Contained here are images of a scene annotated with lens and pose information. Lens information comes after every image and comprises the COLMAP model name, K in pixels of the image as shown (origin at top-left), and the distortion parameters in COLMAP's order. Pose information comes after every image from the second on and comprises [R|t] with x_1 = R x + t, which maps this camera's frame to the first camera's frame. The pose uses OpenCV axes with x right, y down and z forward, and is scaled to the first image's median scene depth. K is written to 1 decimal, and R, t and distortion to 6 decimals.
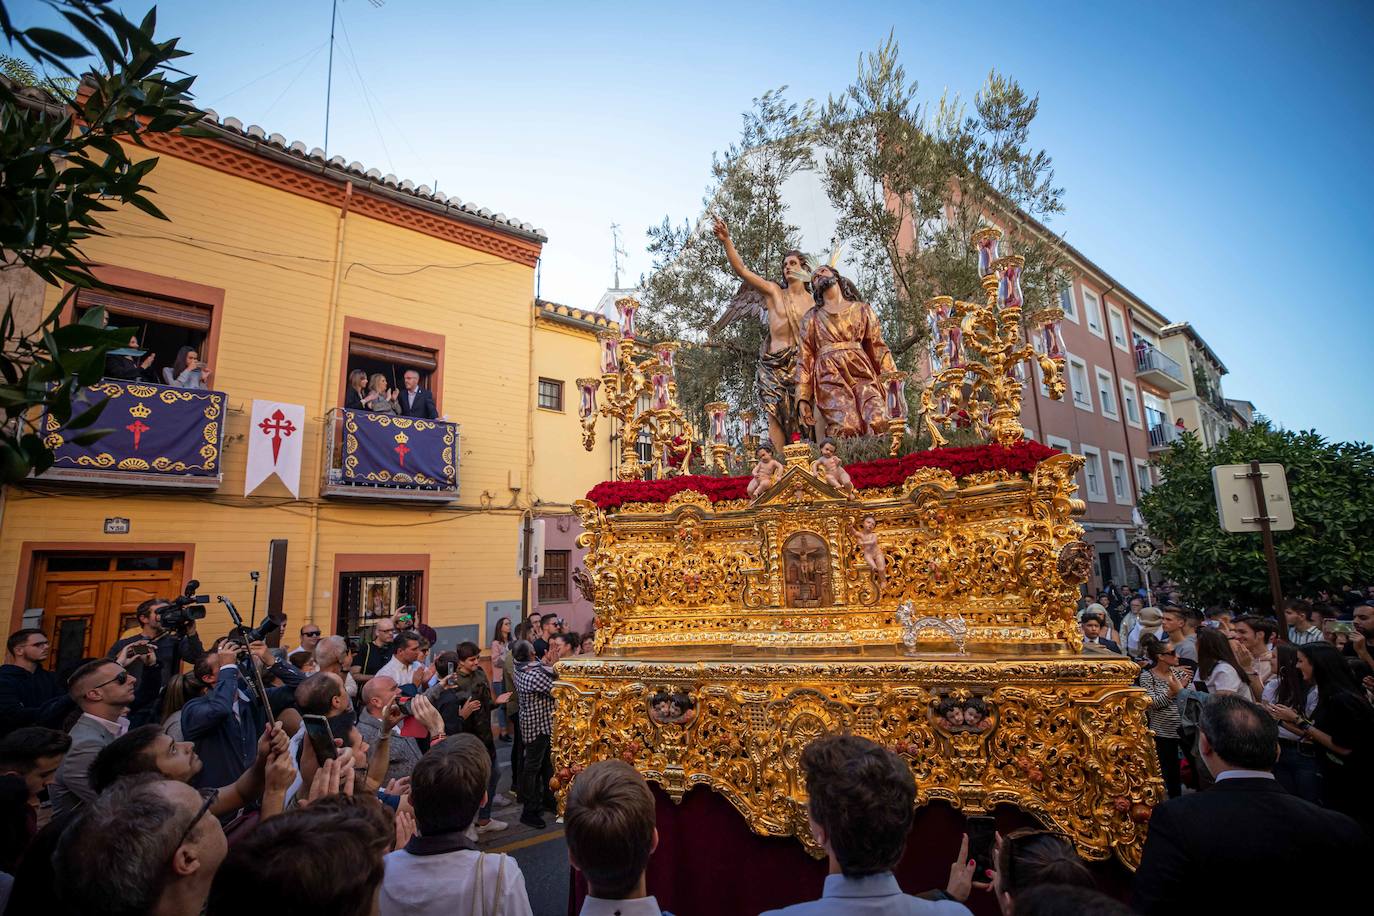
lens RADIAL K [[621.5, 0, 684.9], [0, 621.5, 459.8], [0, 0, 1]] dist [-0.045576, 0.014080]
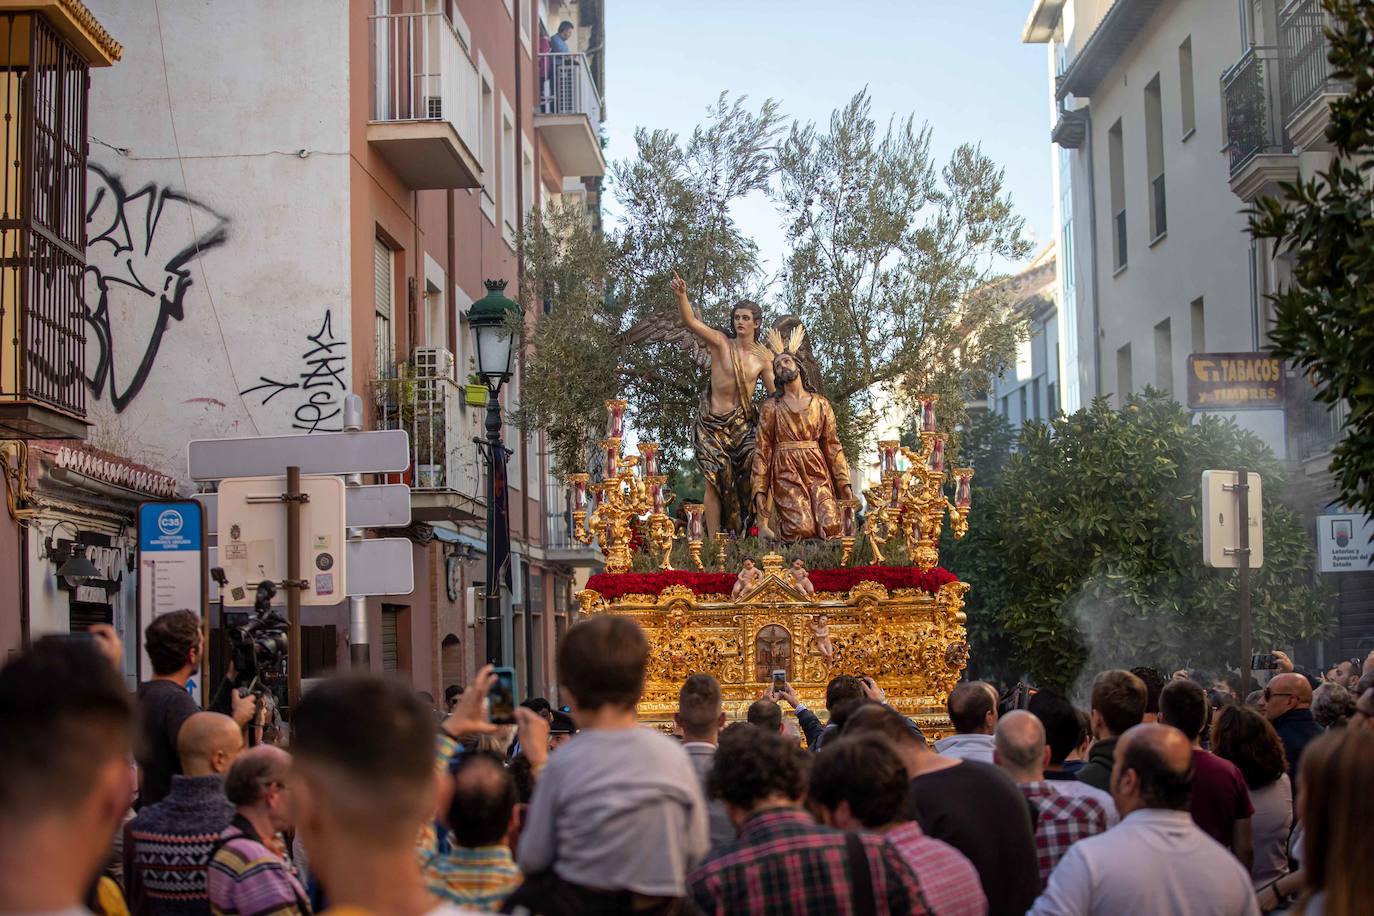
lens RADIAL K [[4089.5, 0, 633.7], [0, 4089.5, 458.0], [0, 0, 1]] dist [0.232878, -0.472491]
pose [[0.941744, 0.034259, 0.334582, -2.722276], [-0.081620, 0.988341, 0.128534, -1.199358], [-0.326277, -0.148354, 0.933560, -6.287918]]
